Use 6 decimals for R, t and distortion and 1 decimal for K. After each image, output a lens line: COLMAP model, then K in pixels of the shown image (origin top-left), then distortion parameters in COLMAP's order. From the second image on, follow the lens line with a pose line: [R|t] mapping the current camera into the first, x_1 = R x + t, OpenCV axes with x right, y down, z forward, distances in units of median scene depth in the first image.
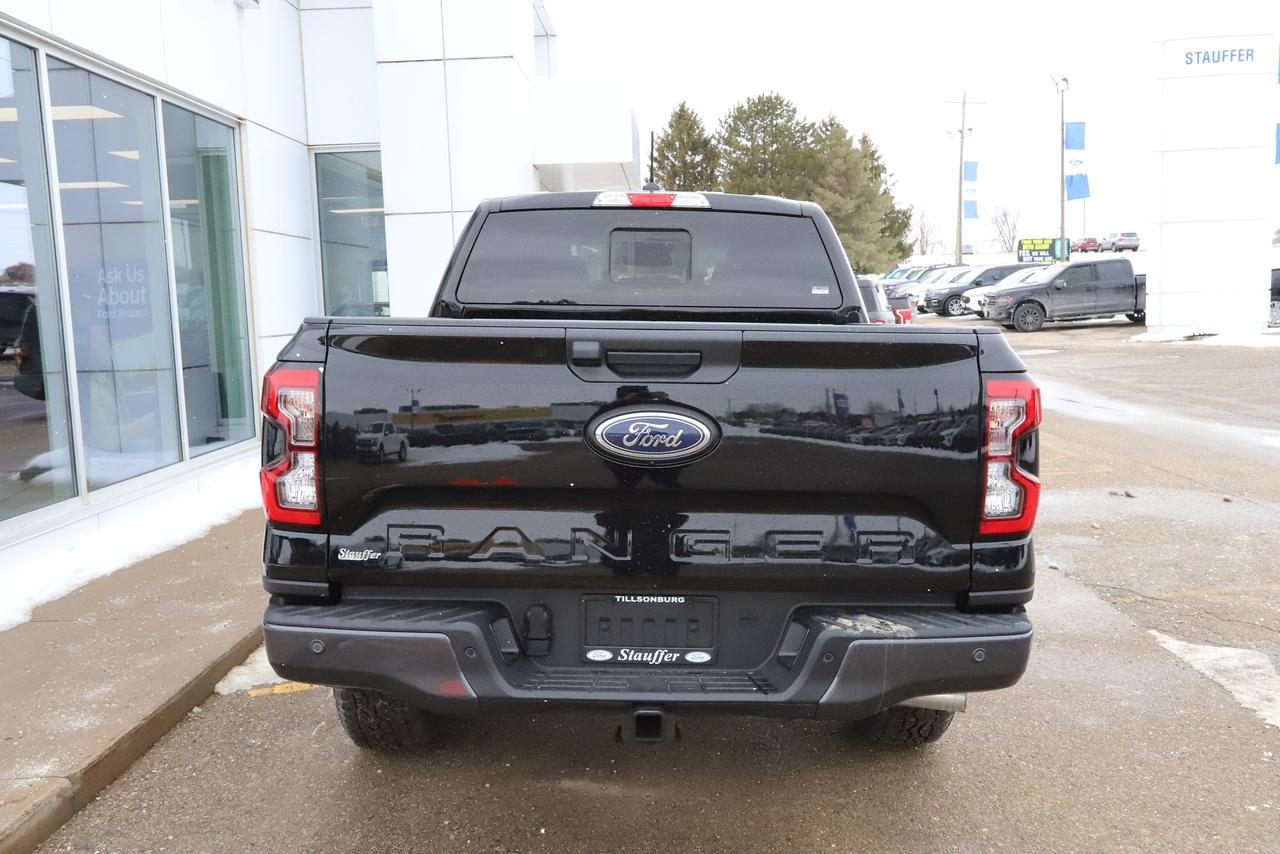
lens RADIAL K [[1057.3, 0, 643.6], [0, 1057.3, 425.6], [0, 0, 1]] dist [-0.011207, 0.041756]
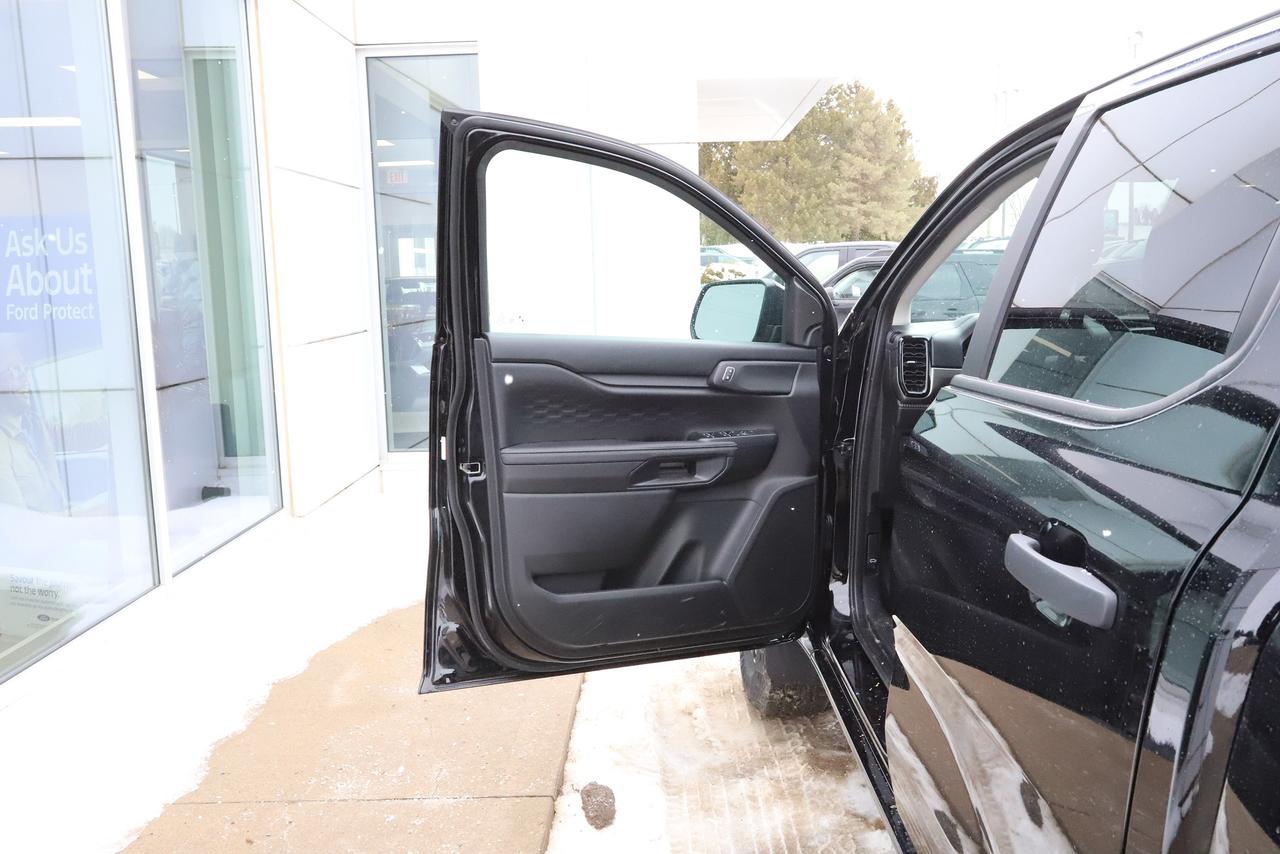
lens RADIAL K [[1057.3, 0, 653.0], [0, 1057.3, 417.3], [0, 0, 1]] dist [-0.011207, 0.041756]
pose [[0.999932, 0.004024, 0.010903, -0.455924], [-0.004258, 0.999760, 0.021473, -0.160272], [-0.010814, -0.021518, 0.999710, 1.101665]]
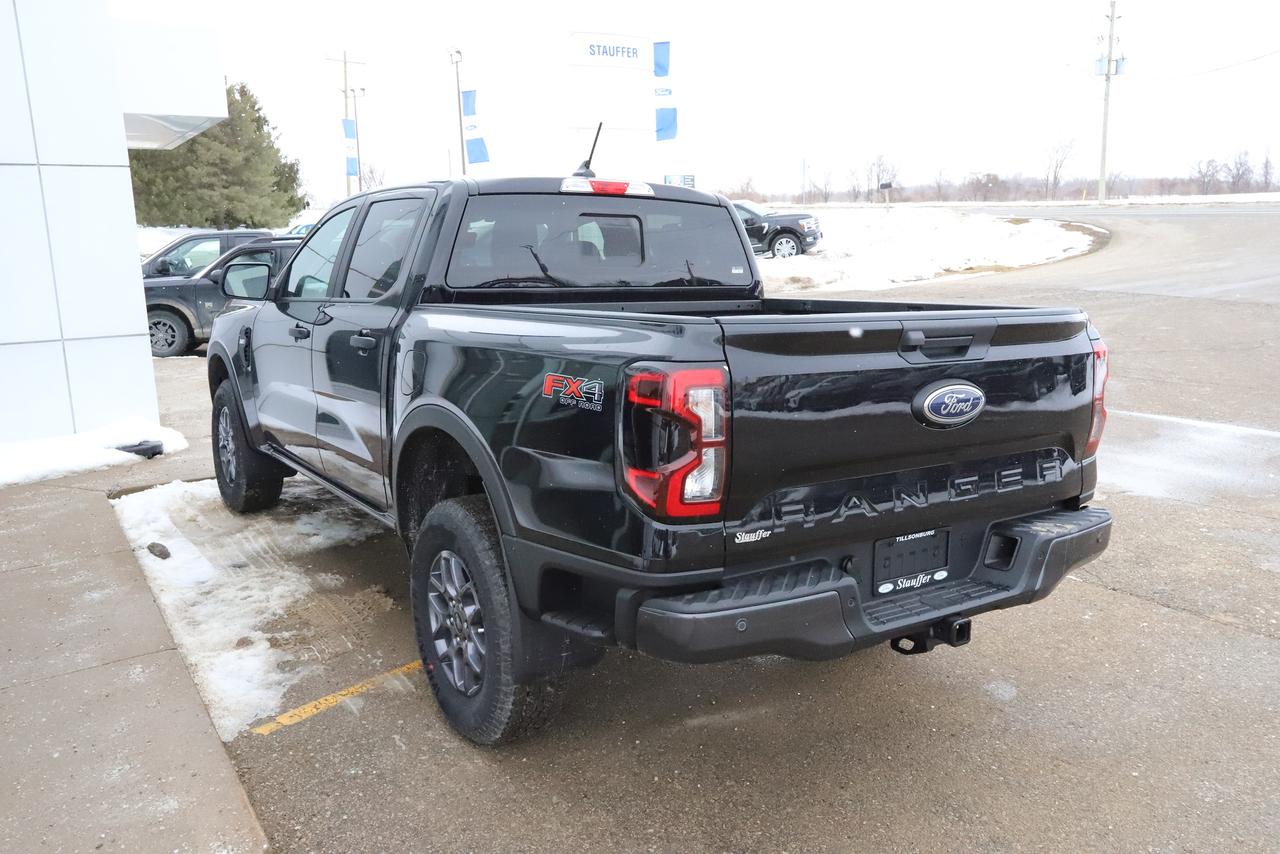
lens RADIAL K [[1017.9, 0, 643.8], [0, 1017.9, 425.3], [0, 0, 1]] dist [-0.014072, 0.008447]
pose [[0.831883, -0.095300, 0.546706, -0.743134], [0.067985, 0.995225, 0.070037, -0.057941], [-0.550771, -0.021095, 0.834390, 0.151686]]
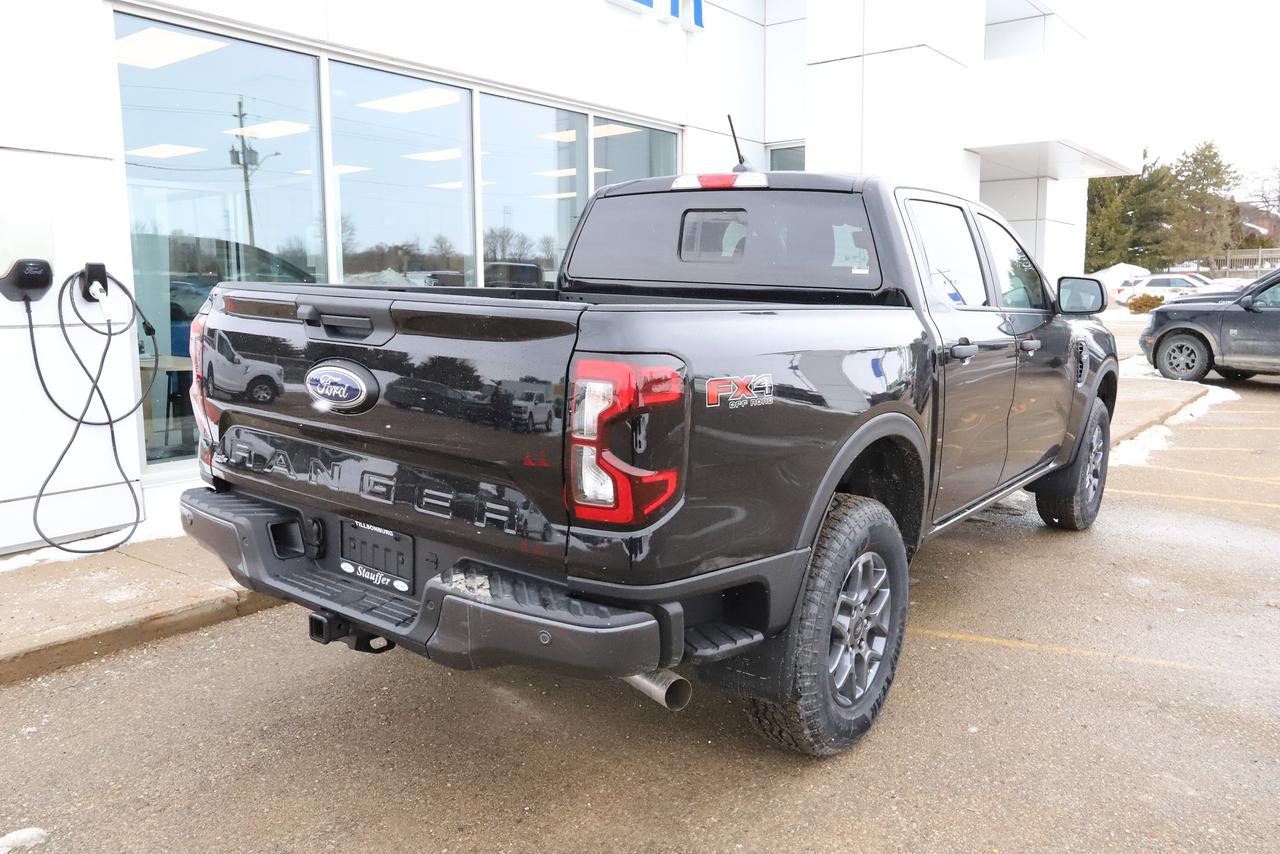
lens RADIAL K [[953.7, 0, 644.6], [0, 953.7, 421.3], [0, 0, 1]] dist [-0.011584, 0.001189]
pose [[0.805725, 0.103719, -0.583138, 0.704371], [-0.087470, 0.994589, 0.056043, -0.032528], [0.585795, 0.005852, 0.810438, 0.263897]]
